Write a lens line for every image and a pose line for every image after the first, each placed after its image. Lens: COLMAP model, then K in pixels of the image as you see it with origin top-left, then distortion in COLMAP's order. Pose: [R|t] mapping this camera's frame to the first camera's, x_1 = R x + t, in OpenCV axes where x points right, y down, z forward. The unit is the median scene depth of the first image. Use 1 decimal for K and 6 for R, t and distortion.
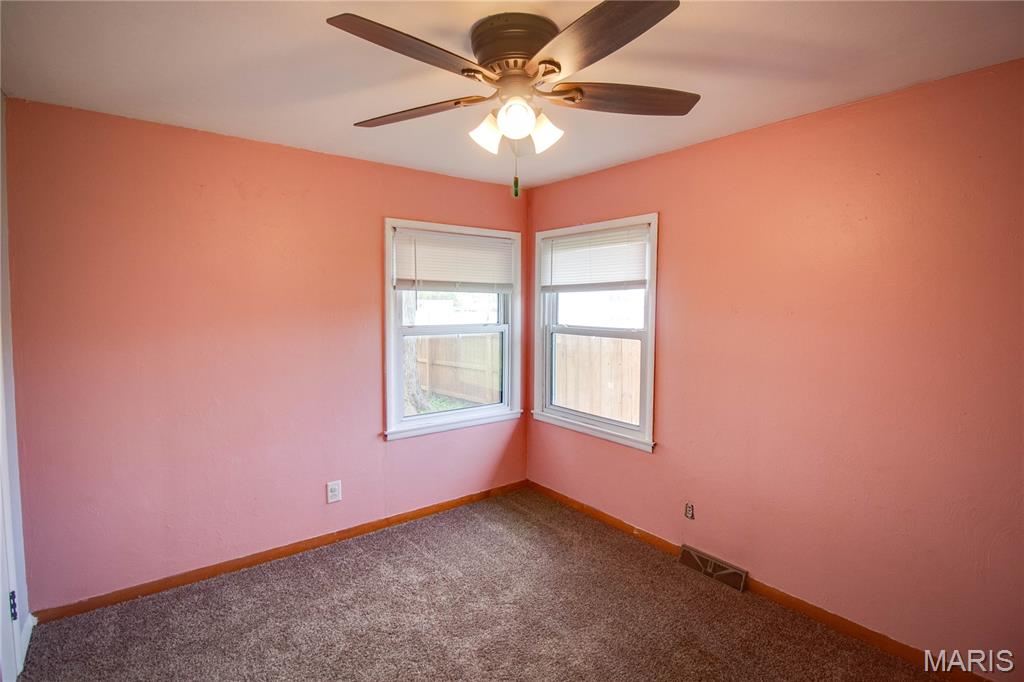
lens RADIAL K [[483.4, 0, 511.8], [0, 483.4, 333.0], [0, 0, 1]] dist [0.000613, -0.011185]
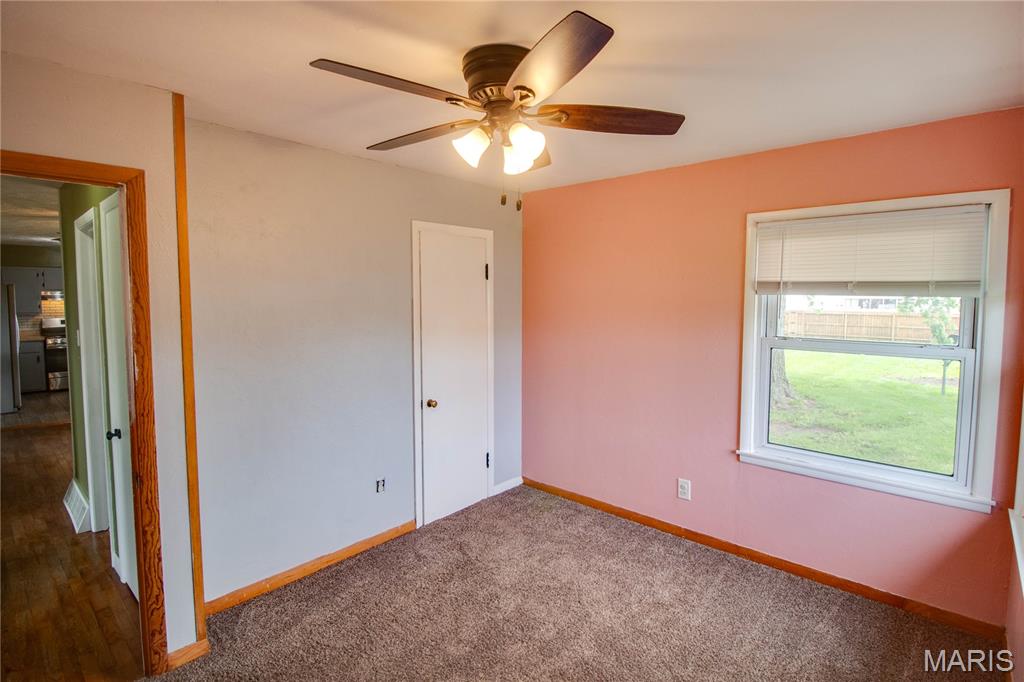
lens RADIAL K [[497.1, 0, 516.0], [0, 497.1, 329.6], [0, 0, 1]] dist [-0.005280, -0.010725]
pose [[0.199267, 0.069438, -0.977482, 0.563765], [-0.056139, 0.996657, 0.059356, -0.055491], [0.978336, 0.043047, 0.202499, 0.403843]]
